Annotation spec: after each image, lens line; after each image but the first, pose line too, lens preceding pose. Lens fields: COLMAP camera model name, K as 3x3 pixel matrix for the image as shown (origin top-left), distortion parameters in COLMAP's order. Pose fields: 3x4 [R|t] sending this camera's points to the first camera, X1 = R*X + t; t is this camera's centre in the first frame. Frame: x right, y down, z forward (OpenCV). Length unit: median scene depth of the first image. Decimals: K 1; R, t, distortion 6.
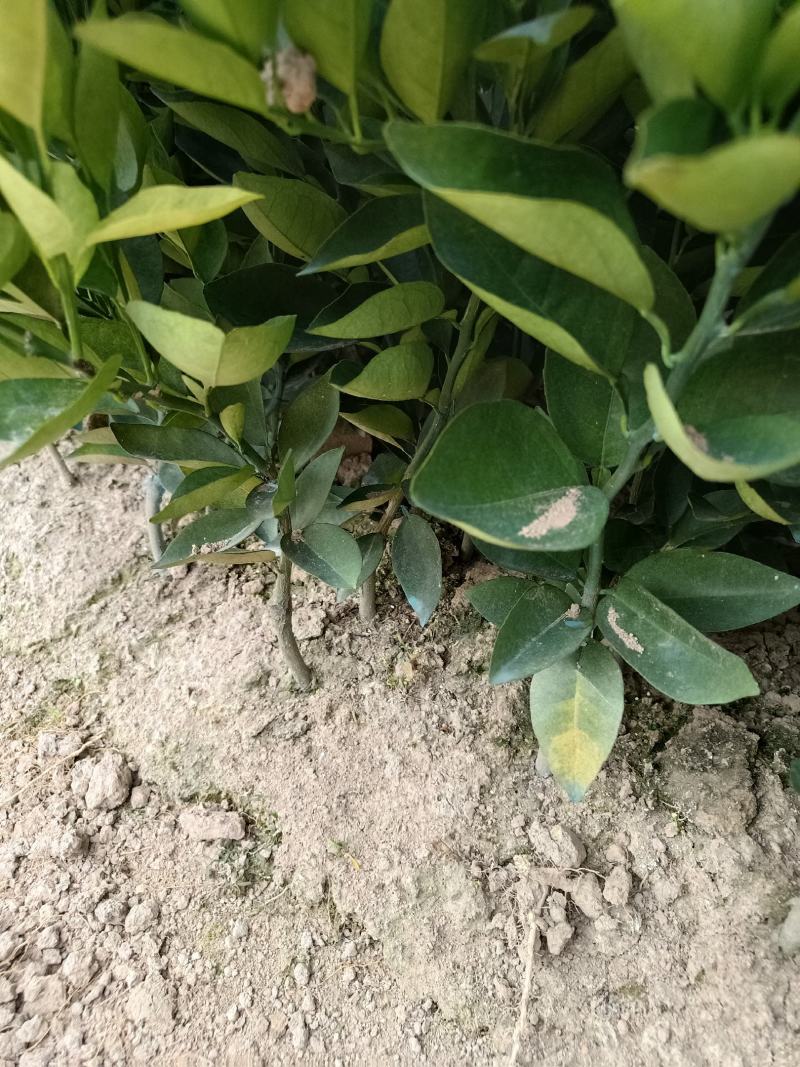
lens RADIAL K [[761.9, 0, 400.0], [0, 761.9, 533.5], [0, 0, 1]] dist [-0.022647, 0.038746]
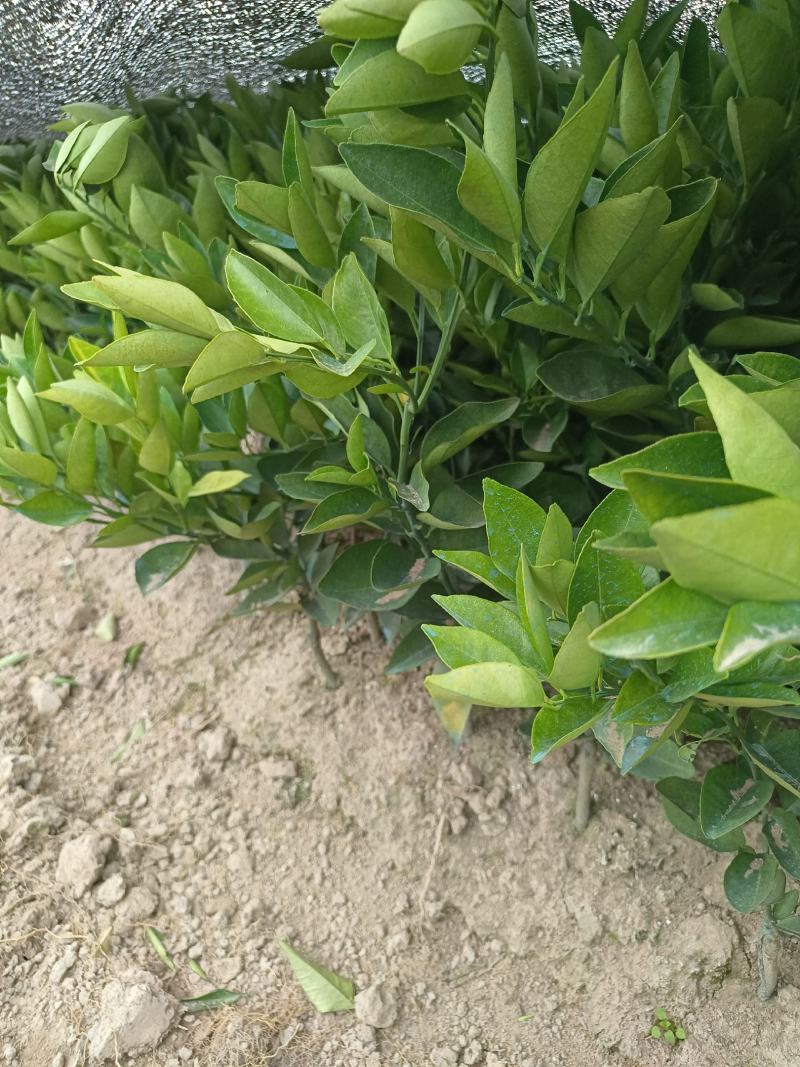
lens RADIAL K [[761.9, 0, 400.0], [0, 761.9, 533.5], [0, 0, 1]] dist [-0.022647, 0.038746]
pose [[0.985040, -0.038055, -0.168071, 0.333716], [0.033935, 0.999051, -0.027317, -0.078526], [0.168951, 0.021205, 0.985396, -0.637426]]
